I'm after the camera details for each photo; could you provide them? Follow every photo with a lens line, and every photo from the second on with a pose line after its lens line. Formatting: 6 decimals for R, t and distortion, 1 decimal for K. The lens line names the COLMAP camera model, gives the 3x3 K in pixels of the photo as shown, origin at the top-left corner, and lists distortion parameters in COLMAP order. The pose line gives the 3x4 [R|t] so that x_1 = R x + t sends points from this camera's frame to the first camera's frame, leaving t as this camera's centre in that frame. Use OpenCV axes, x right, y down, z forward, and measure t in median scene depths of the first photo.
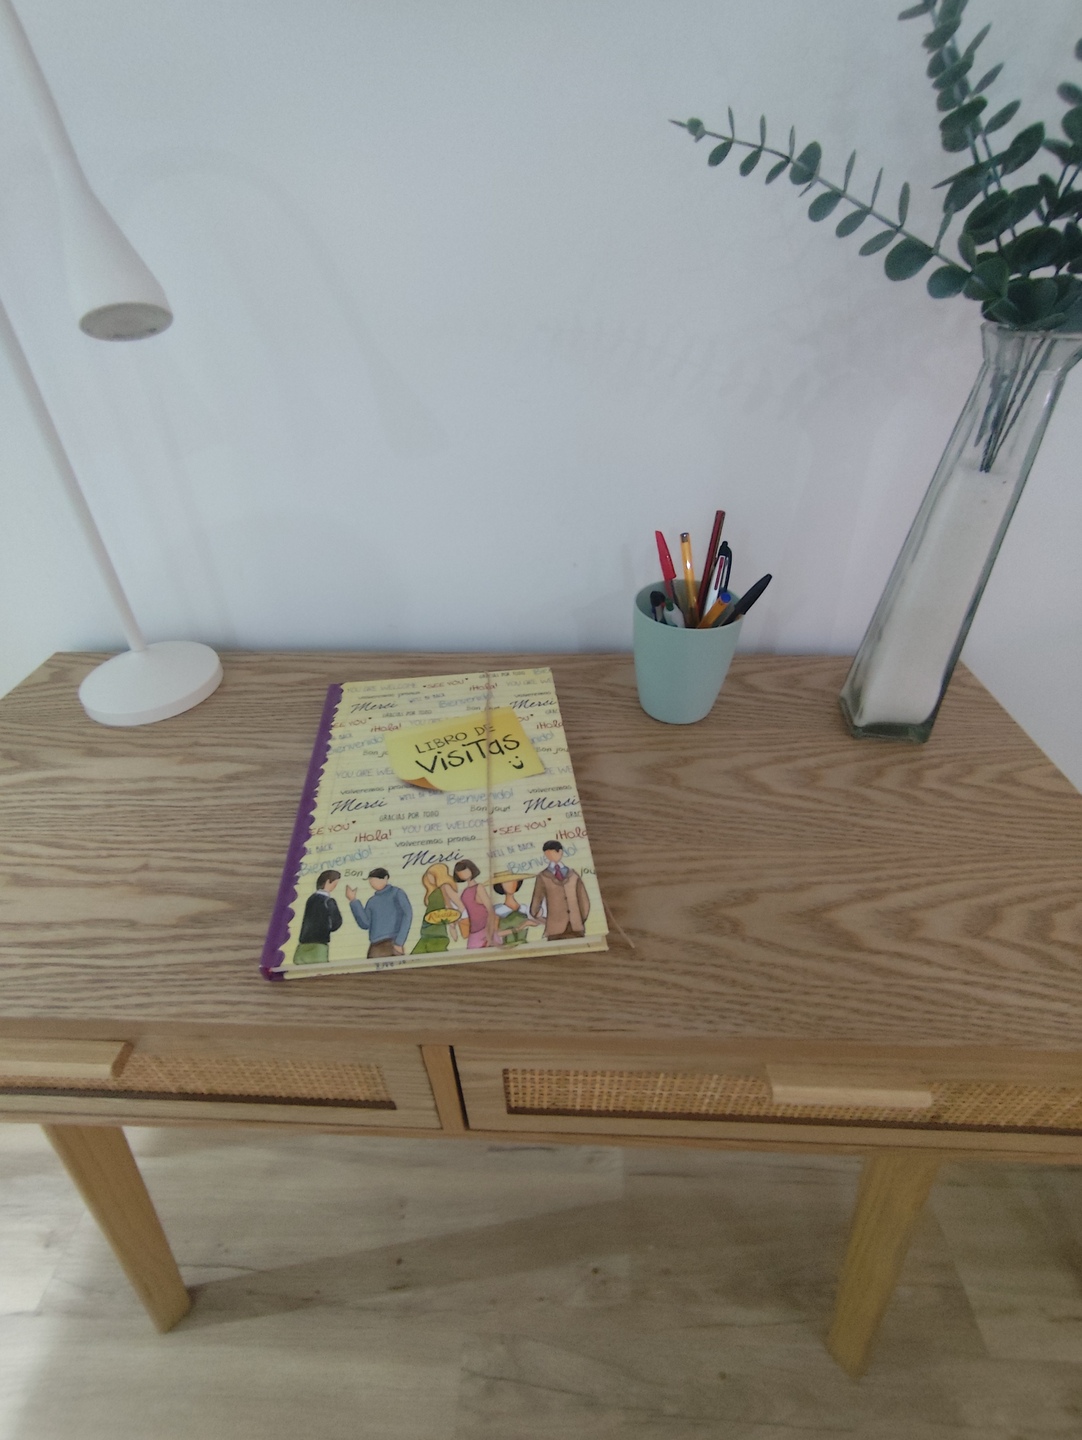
lens RADIAL K [[653.6, 0, 535.0], [0, 653.6, 723.5], [0, 0, 1]] dist [-0.024858, 0.016359]
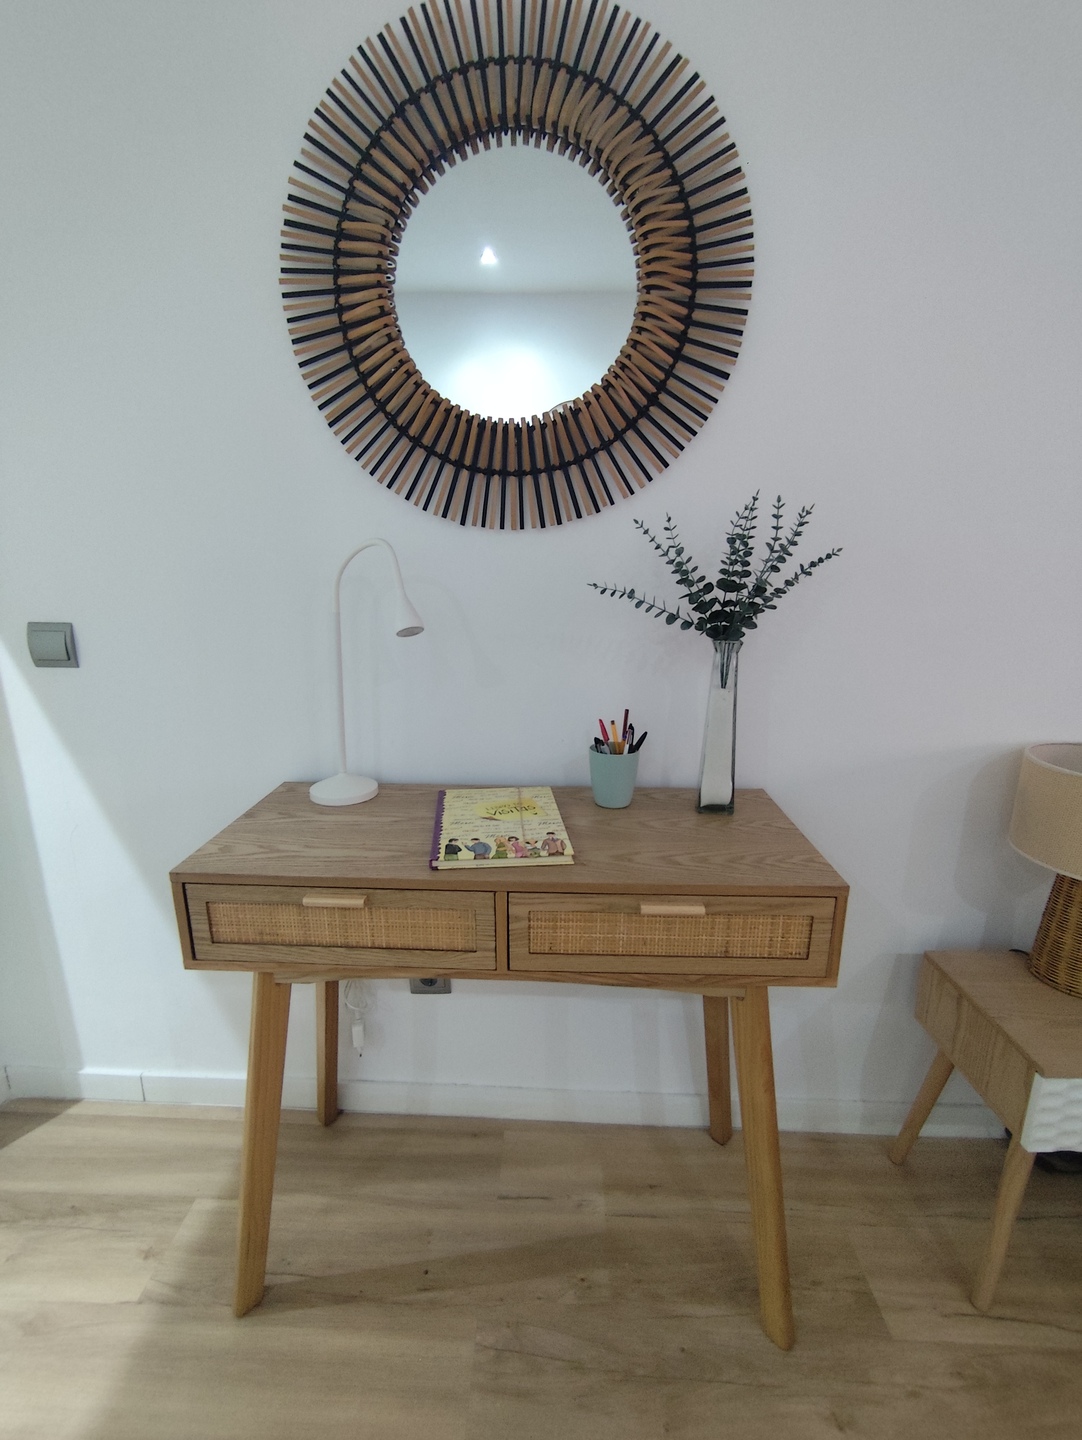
lens RADIAL K [[668.8, 0, 538.2], [0, 668.8, 719.4], [0, 0, 1]] dist [0.013205, 0.000165]
pose [[0.999852, 0.017009, 0.002532, -0.023103], [-0.014403, 0.908731, -0.417134, 0.633479], [-0.009396, 0.417036, 0.908841, -1.014744]]
